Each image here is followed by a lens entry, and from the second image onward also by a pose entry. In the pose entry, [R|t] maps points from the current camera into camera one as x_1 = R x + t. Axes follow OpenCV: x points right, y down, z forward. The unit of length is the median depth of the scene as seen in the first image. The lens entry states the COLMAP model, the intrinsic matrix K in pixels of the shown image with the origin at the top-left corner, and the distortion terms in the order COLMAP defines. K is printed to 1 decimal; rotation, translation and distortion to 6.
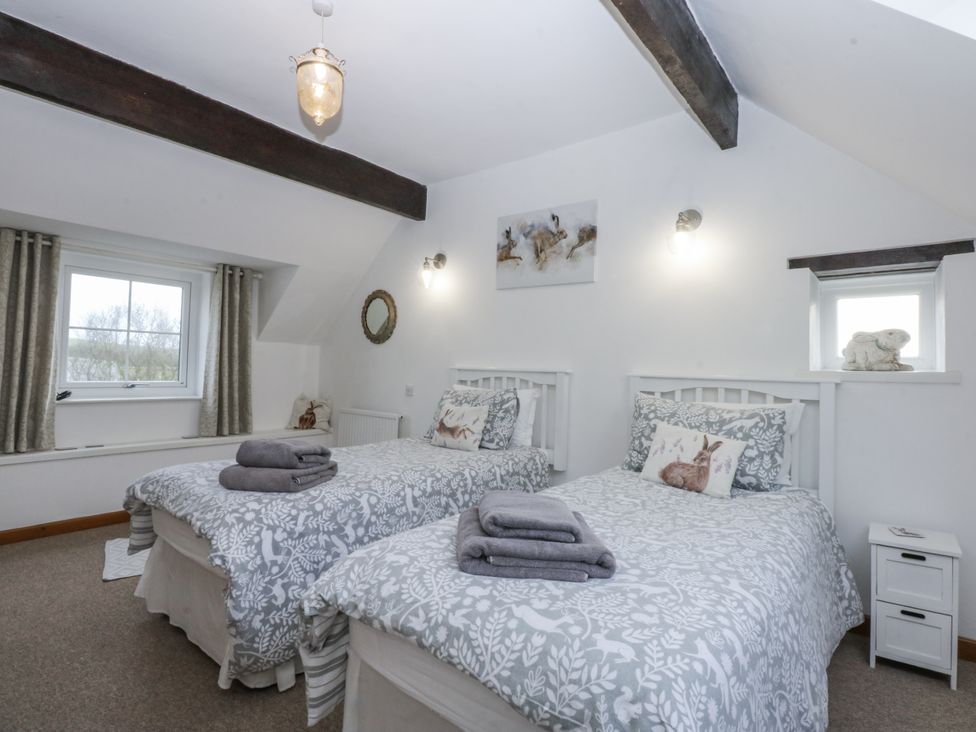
lens RADIAL K [[506.8, 0, 491.6], [0, 506.8, 366.8], [0, 0, 1]] dist [0.002100, -0.014364]
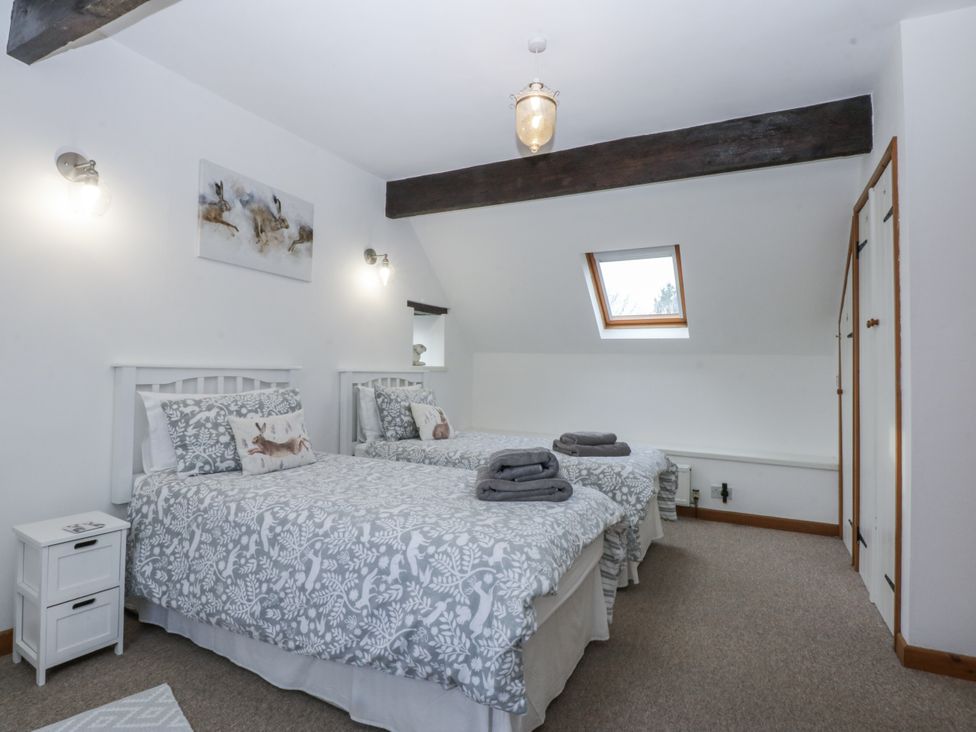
lens RADIAL K [[506.8, 0, 493.7], [0, 506.8, 366.4], [0, 0, 1]] dist [0.002100, -0.014364]
pose [[-0.202860, -0.011203, 0.979144, -0.845724], [-0.011900, 0.999889, 0.008975, -0.007468], [-0.979136, -0.009831, -0.202970, 0.789097]]
